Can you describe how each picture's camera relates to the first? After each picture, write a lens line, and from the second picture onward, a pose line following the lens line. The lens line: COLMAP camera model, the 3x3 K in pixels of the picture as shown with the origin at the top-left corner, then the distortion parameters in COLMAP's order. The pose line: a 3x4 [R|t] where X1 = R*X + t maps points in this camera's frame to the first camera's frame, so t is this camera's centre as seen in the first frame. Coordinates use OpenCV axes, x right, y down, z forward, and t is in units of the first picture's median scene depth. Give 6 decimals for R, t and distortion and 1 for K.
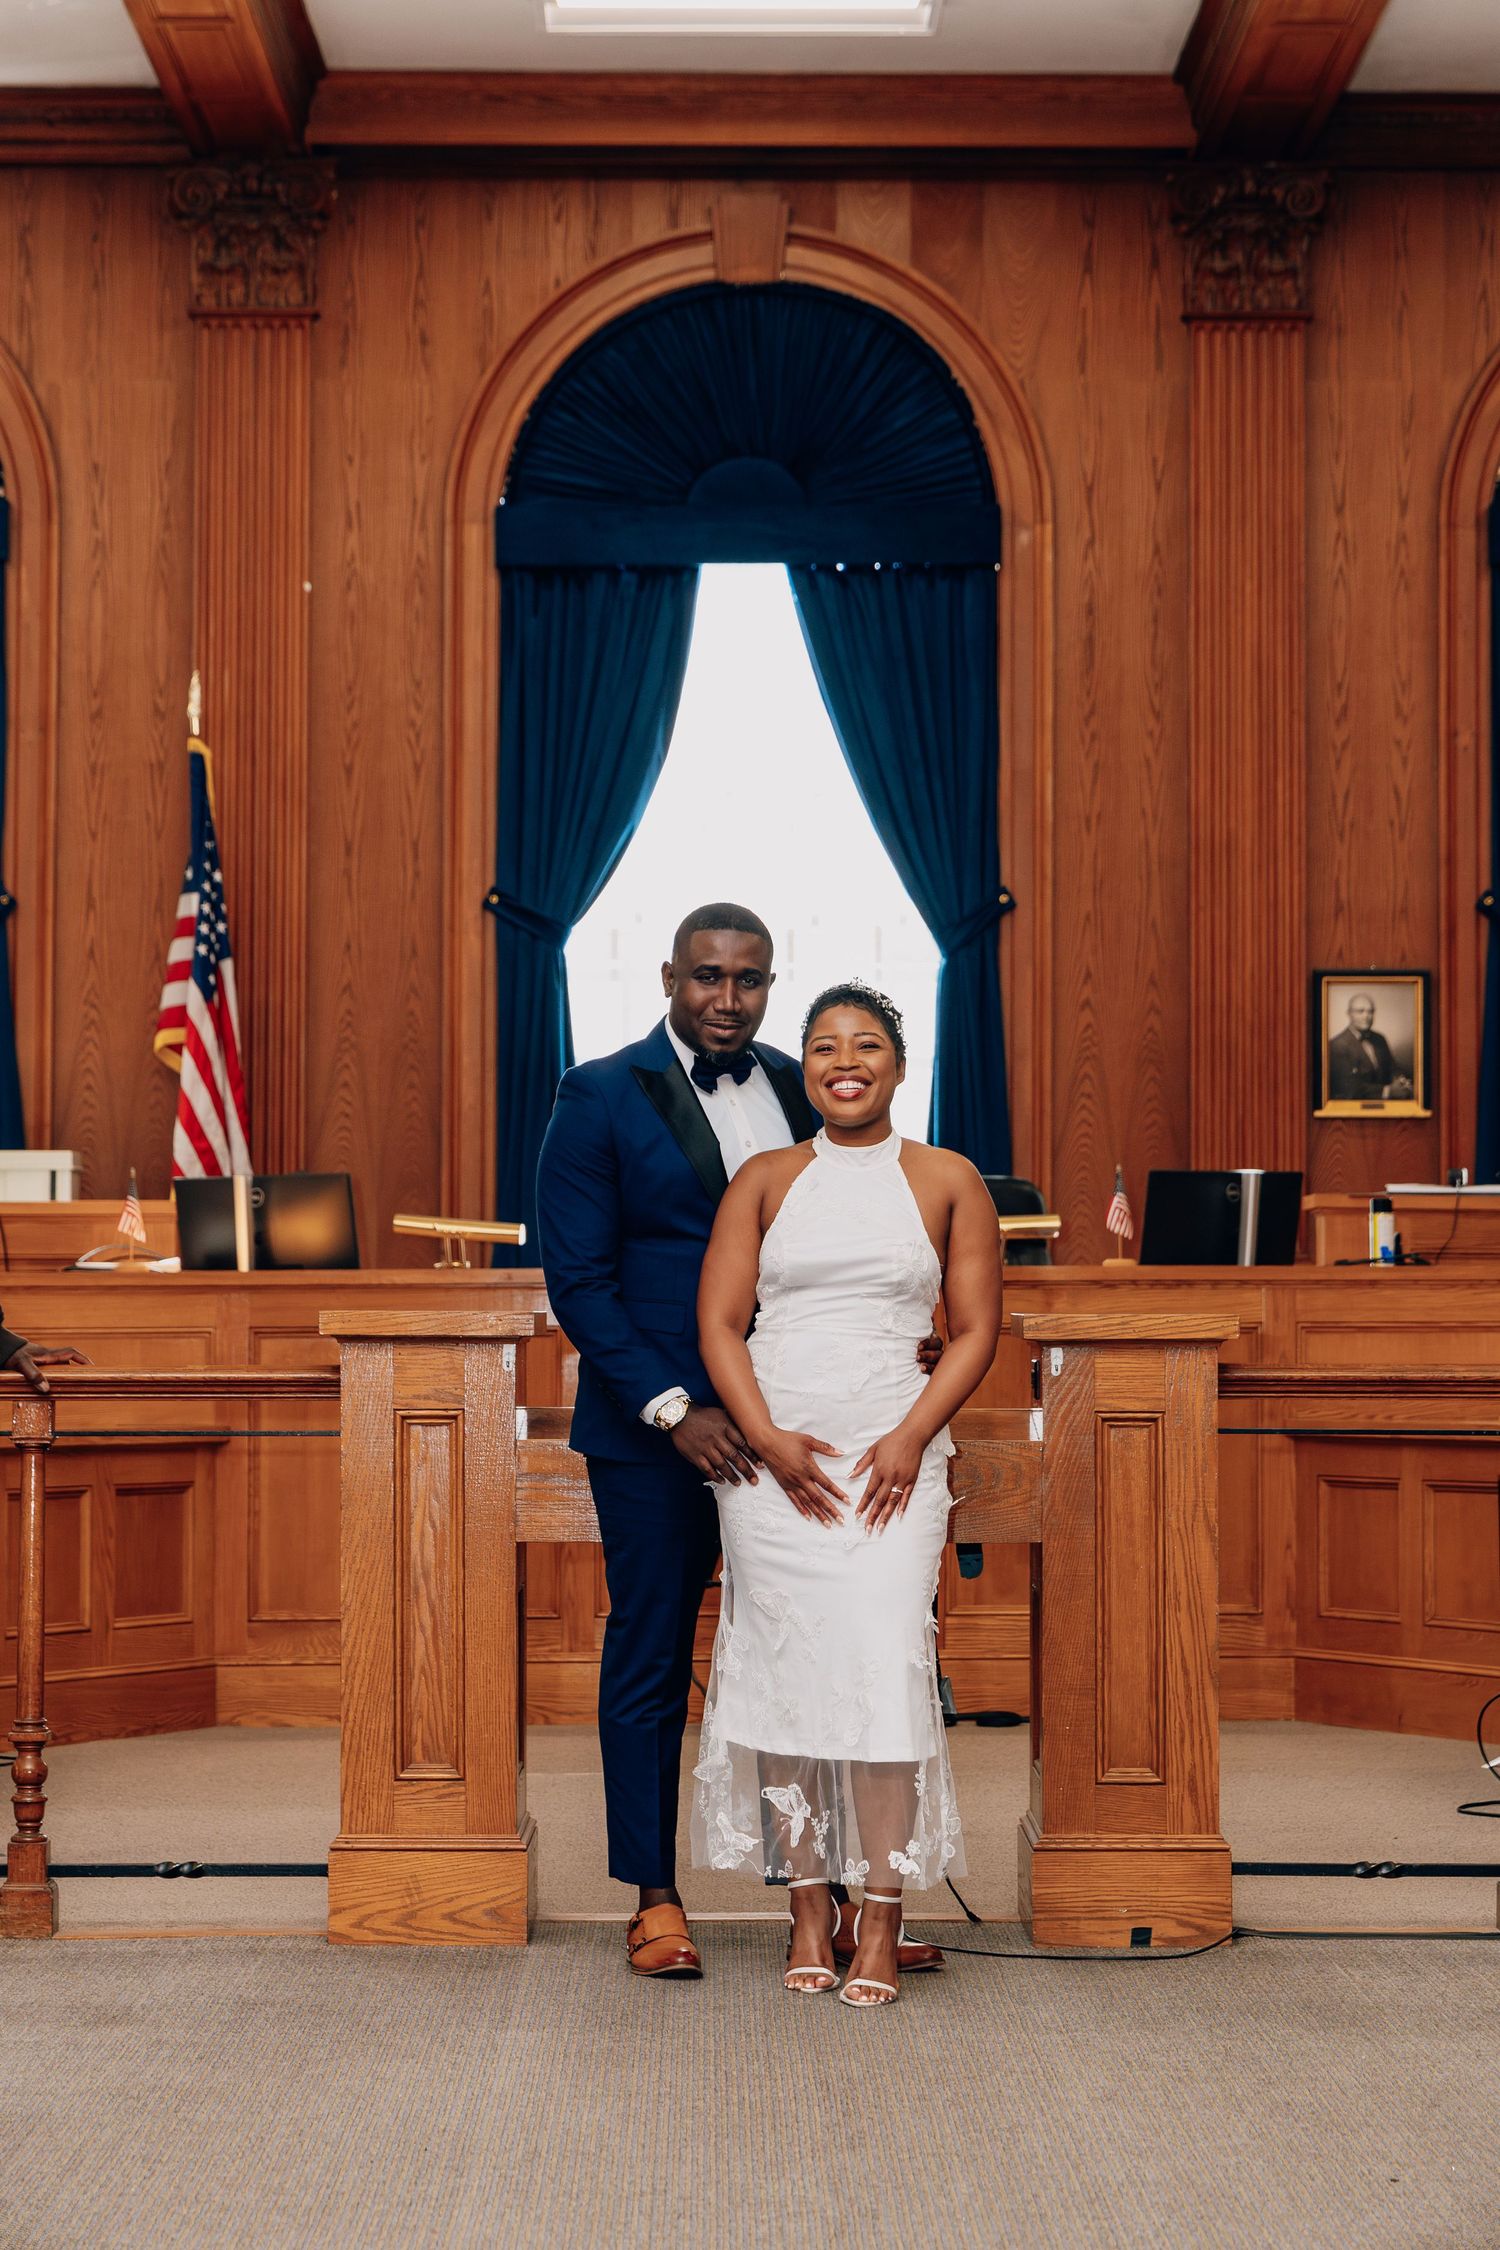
lens RADIAL K [[4849.0, 0, 705.3], [0, 4849.0, 1077.8], [0, 0, 1]] dist [0.068879, 0.228076]
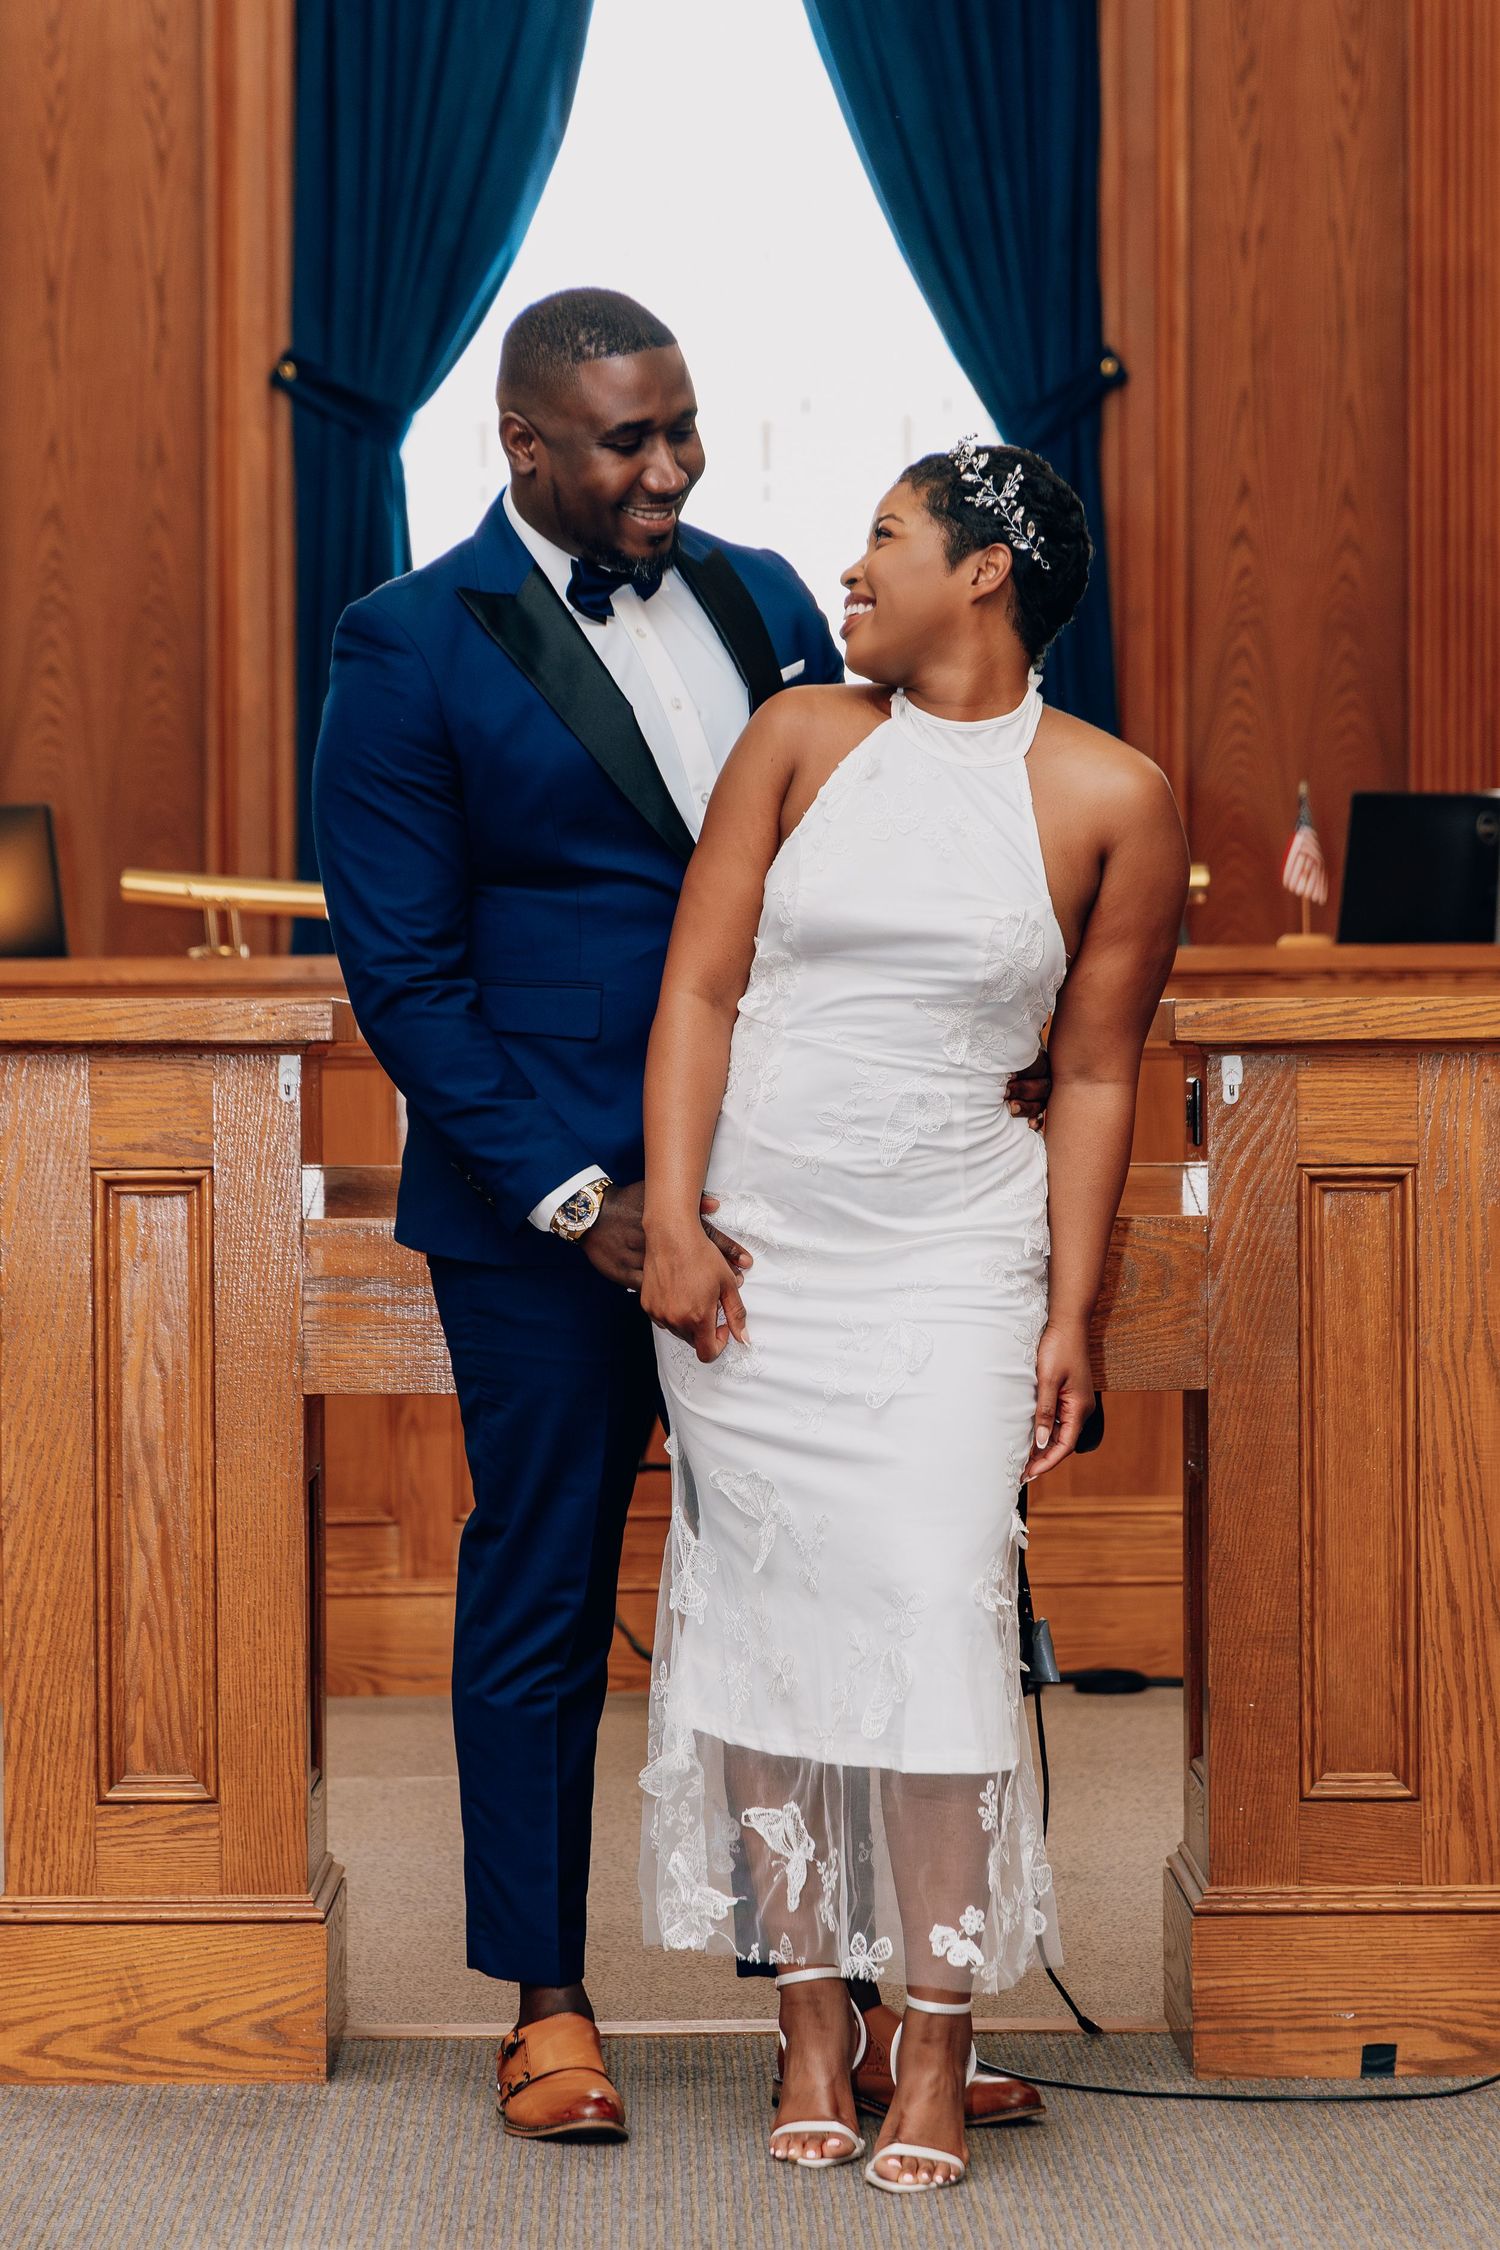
lens RADIAL K [[7208.6, 0, 752.0], [0, 7208.6, 1067.7], [0, 0, 1]] dist [0.108379, 0.185934]
pose [[0.999859, -0.005820, 0.015749, 0.001292], [0.005055, 0.998824, 0.048212, 0.014694], [-0.016011, -0.048126, 0.998713, 0.133939]]
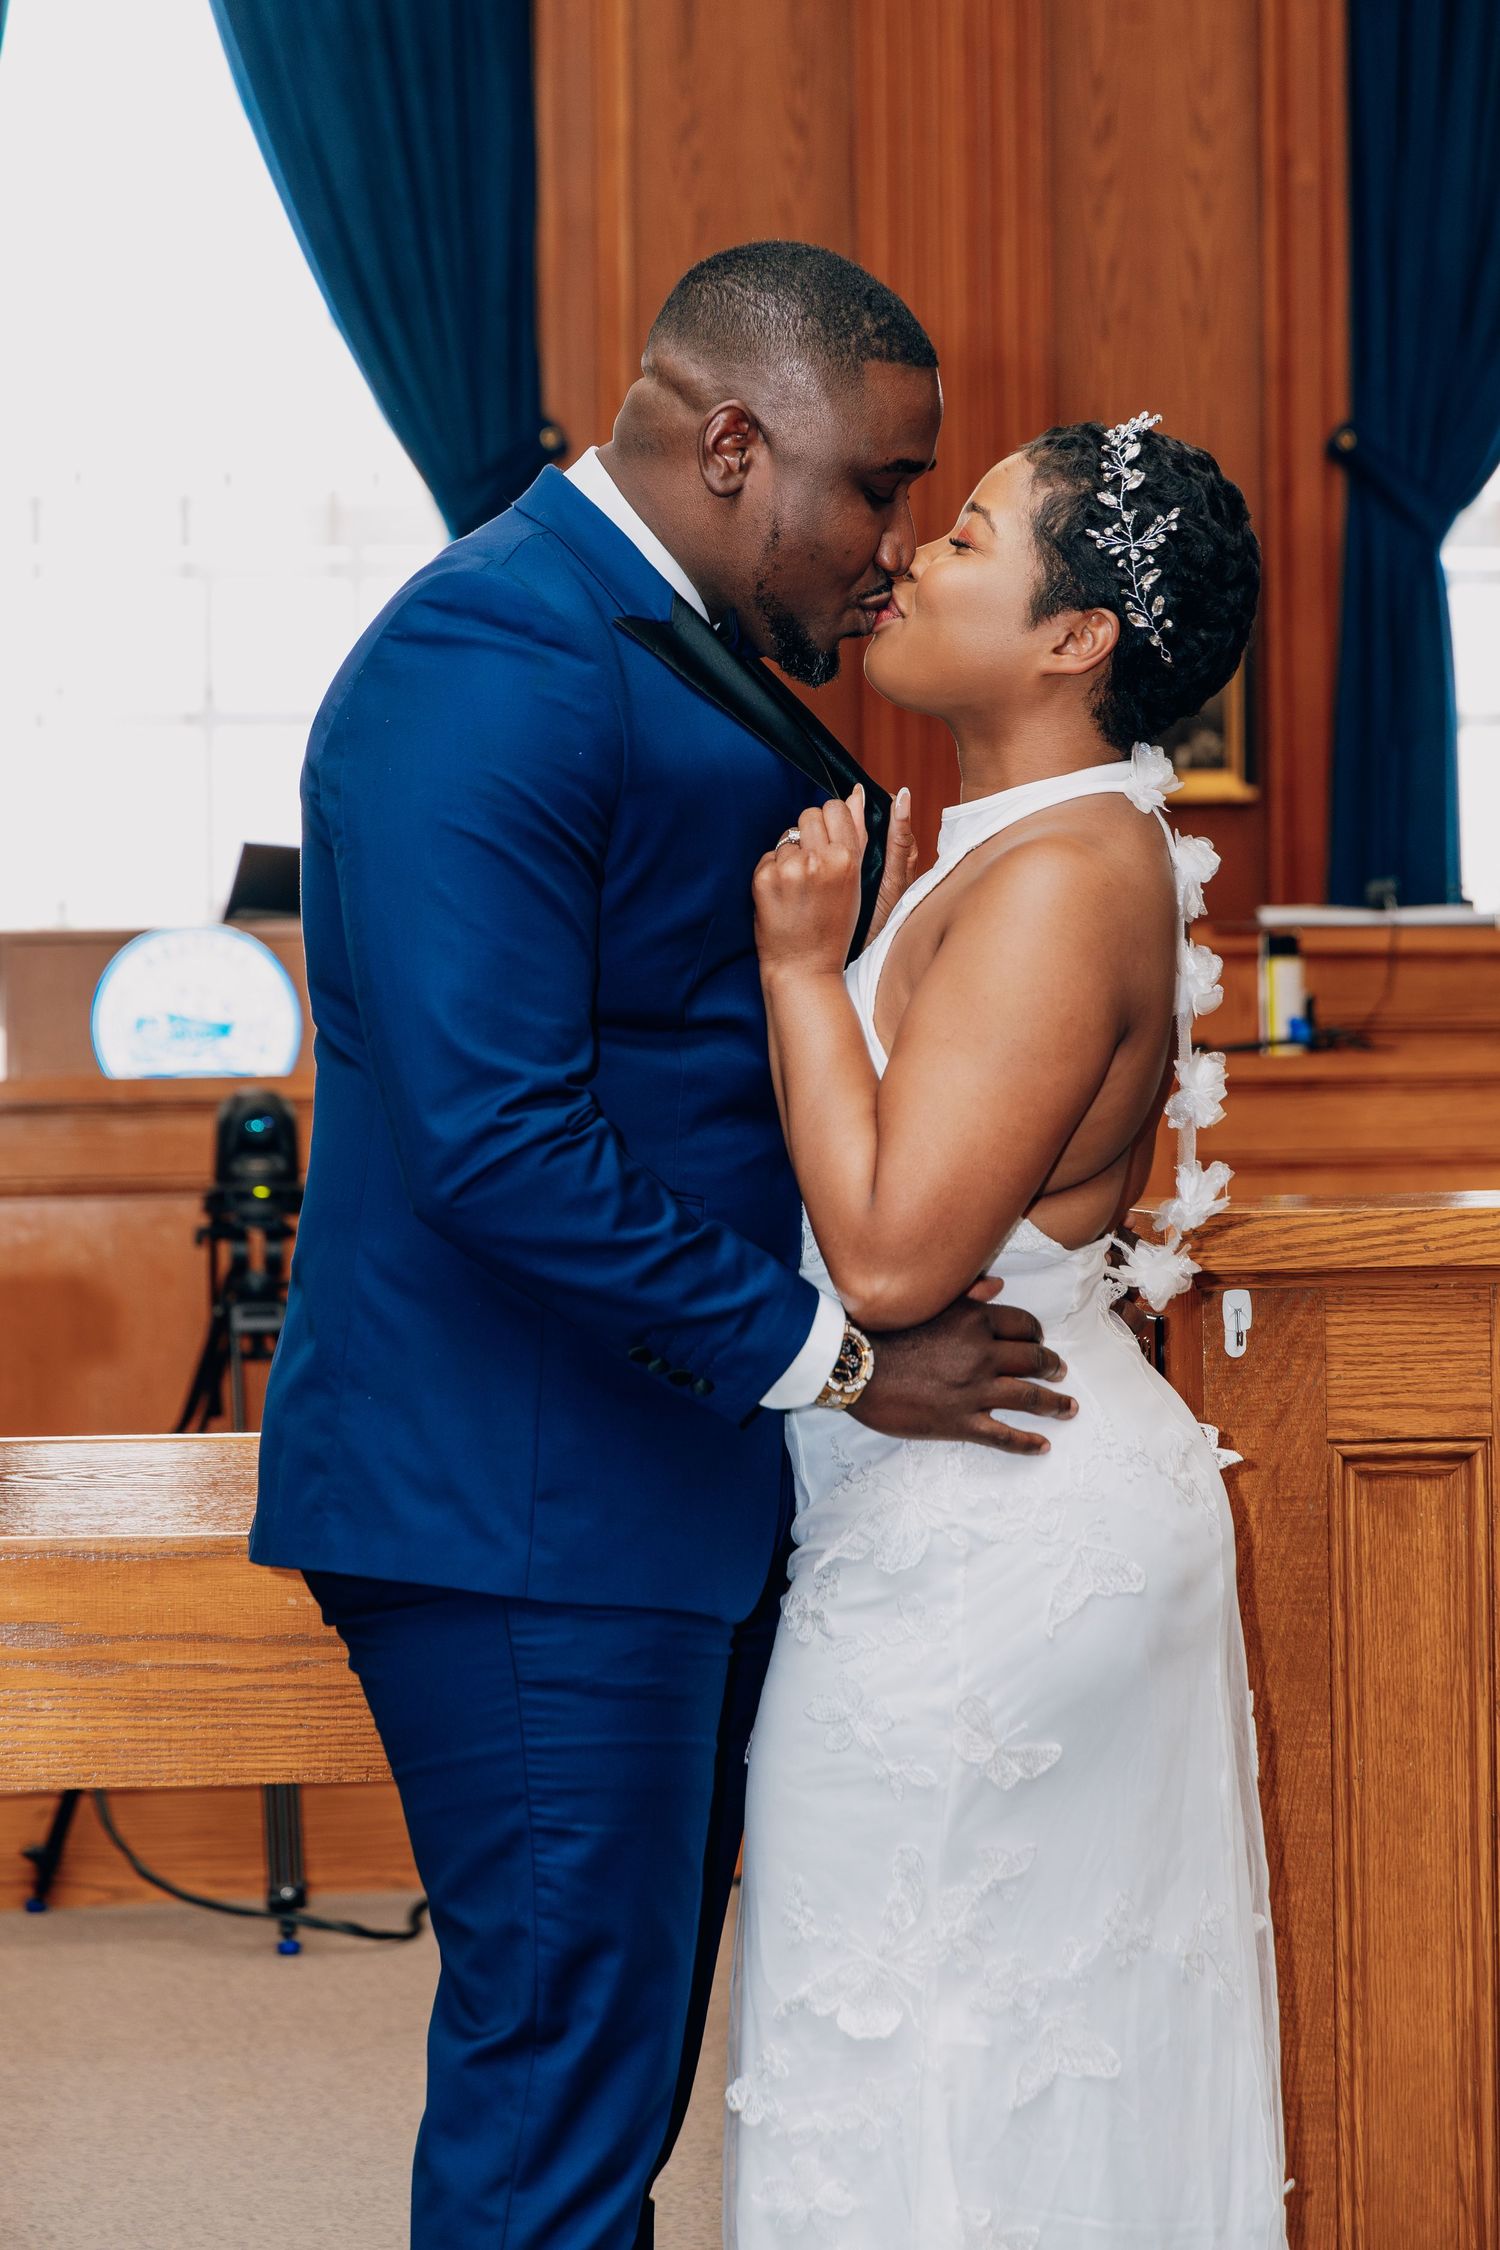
lens RADIAL K [[6117.2, 0, 654.9], [0, 6117.2, 998.2], [0, 0, 1]] dist [0.092219, -0.667515]
pose [[0.991519, -0.012720, 0.129334, -0.043346], [0.008453, 0.999403, 0.033491, 0.012224], [-0.129683, -0.032114, 0.991035, 0.471019]]
